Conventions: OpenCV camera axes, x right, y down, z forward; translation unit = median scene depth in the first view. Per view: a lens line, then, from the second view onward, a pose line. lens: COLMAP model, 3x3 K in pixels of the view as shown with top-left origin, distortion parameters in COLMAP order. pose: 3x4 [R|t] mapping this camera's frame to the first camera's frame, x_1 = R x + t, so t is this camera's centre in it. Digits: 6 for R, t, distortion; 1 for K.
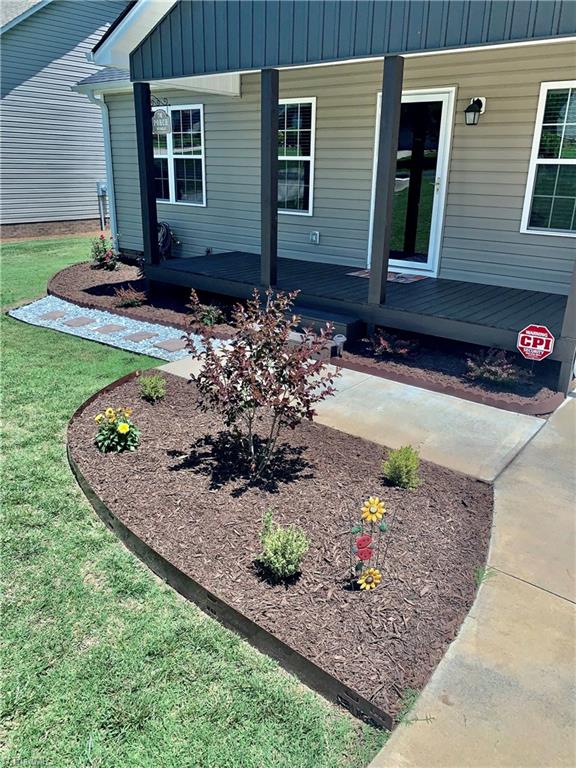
lens RADIAL K [[584.8, 0, 287.7], [0, 584.8, 382.6], [0, 0, 1]] dist [0.005182, -0.019687]
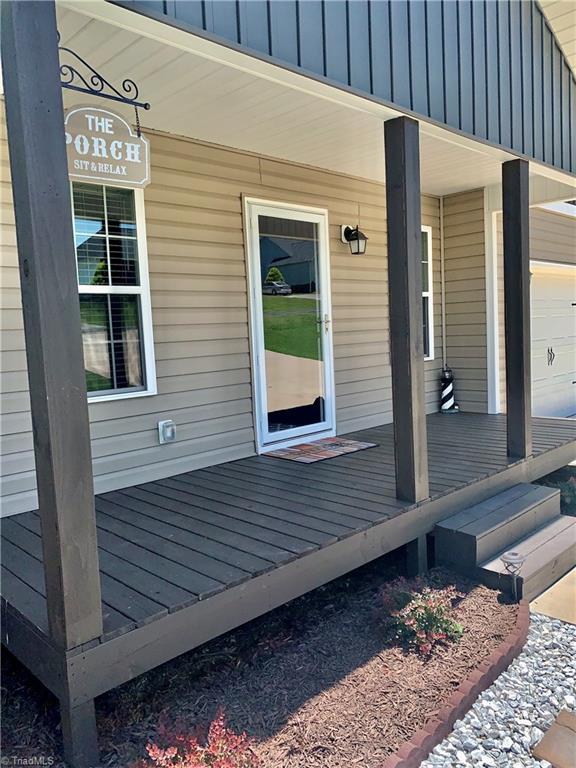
lens RADIAL K [[584.8, 0, 288.2], [0, 584.8, 384.0], [0, 0, 1]] dist [0.005182, -0.019687]
pose [[0.112906, -0.119808, 0.986356, -0.476899], [0.389152, 0.918730, 0.067049, -0.298331], [-0.914228, 0.376272, 0.150354, 0.855132]]
